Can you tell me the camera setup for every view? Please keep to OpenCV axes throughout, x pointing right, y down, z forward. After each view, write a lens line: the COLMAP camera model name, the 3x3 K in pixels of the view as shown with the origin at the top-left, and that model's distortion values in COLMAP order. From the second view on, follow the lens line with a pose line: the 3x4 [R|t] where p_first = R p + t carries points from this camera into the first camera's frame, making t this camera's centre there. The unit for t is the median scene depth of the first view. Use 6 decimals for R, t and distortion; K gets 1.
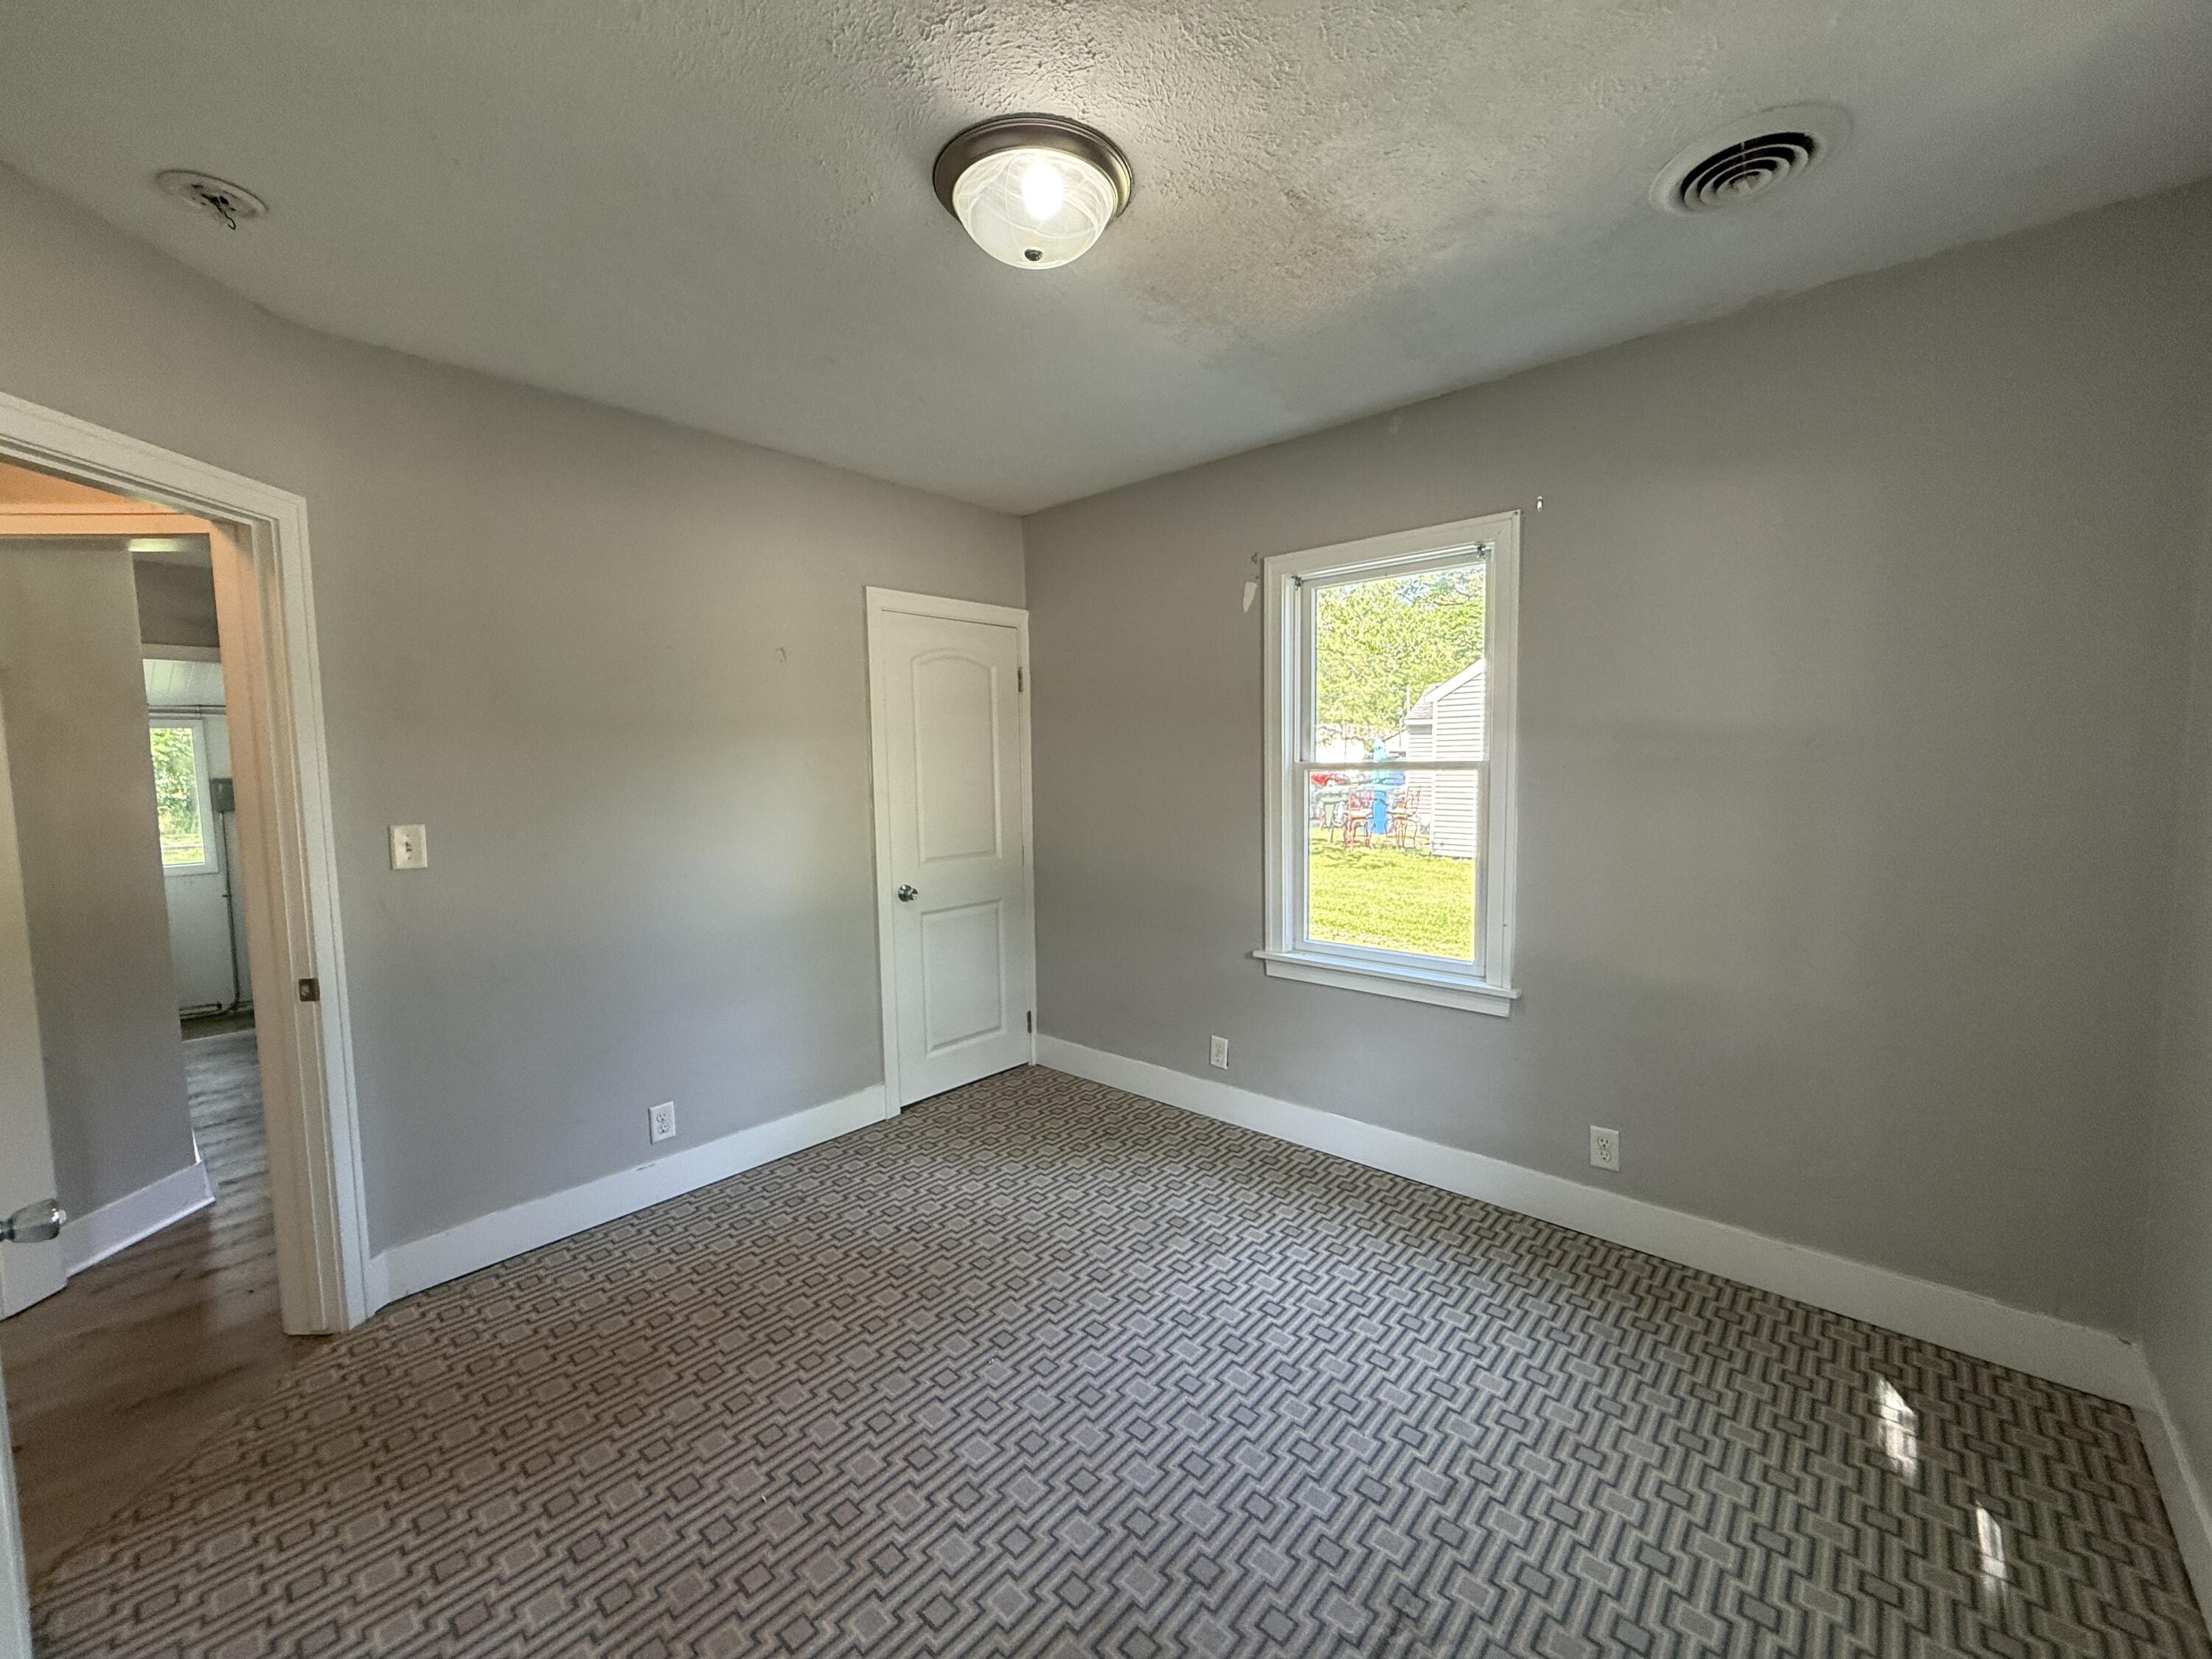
lens RADIAL K [[883.5, 0, 1110.3], [0, 883.5, 826.1], [0, 0, 1]] dist [0.001548, 0.000441]
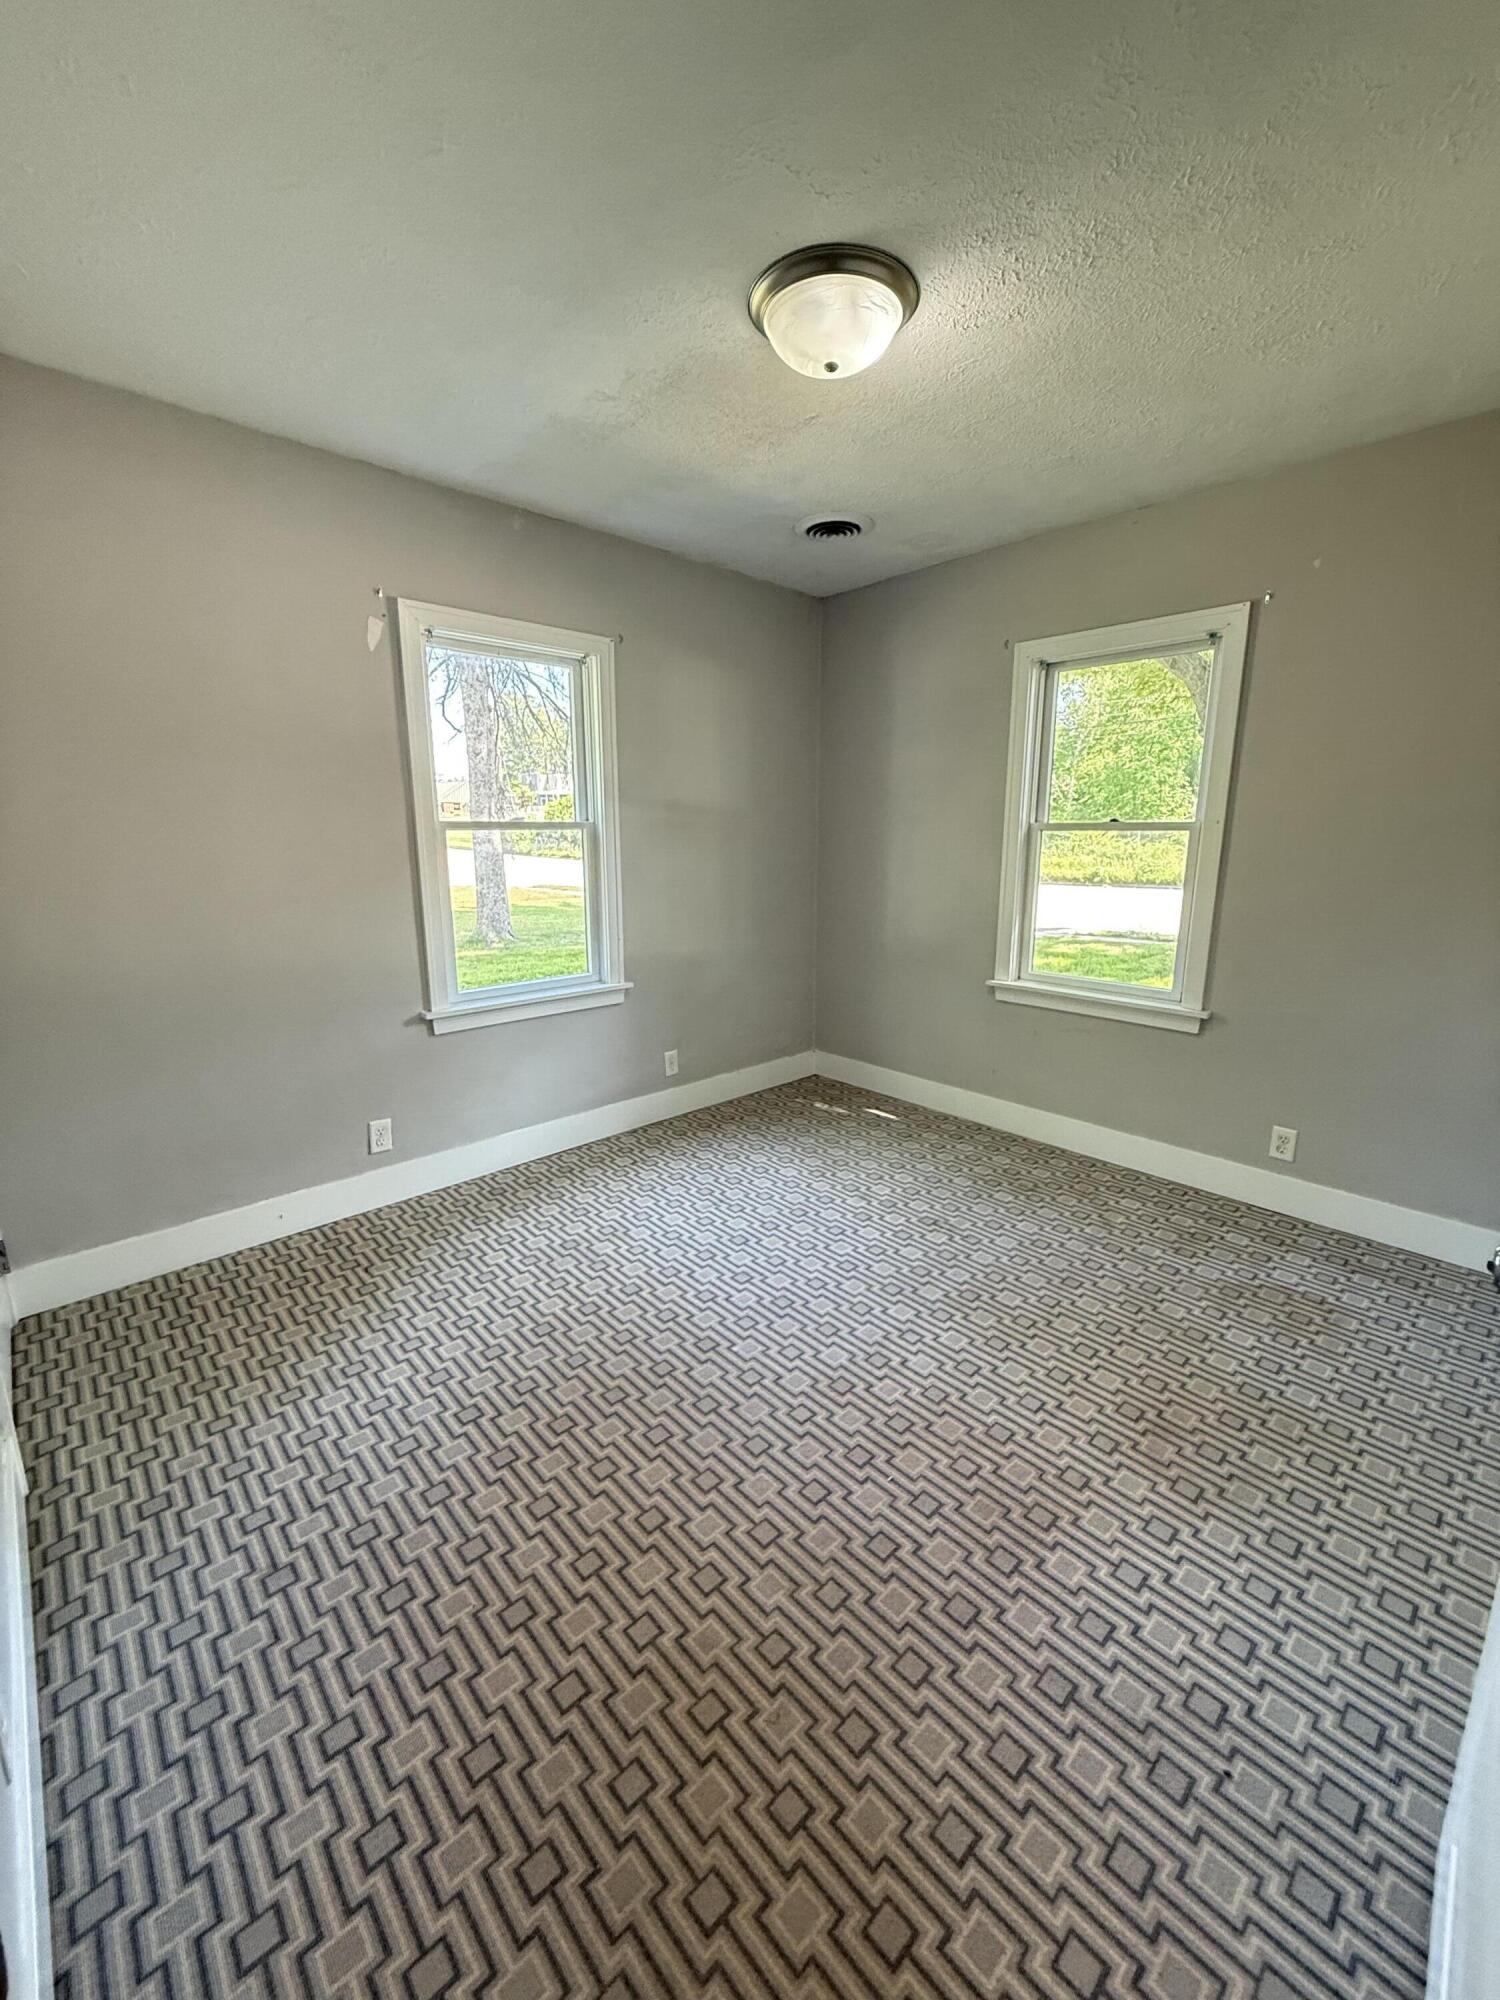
lens RADIAL K [[798.8, 0, 739.2], [0, 798.8, 995.9], [0, 0, 1]] dist [0.001548, 0.000441]
pose [[0.091711, -0.189613, 0.977566, -0.799206], [0.071387, 0.980430, 0.183471, -0.022432], [-0.993224, 0.052959, 0.103452, 0.657168]]
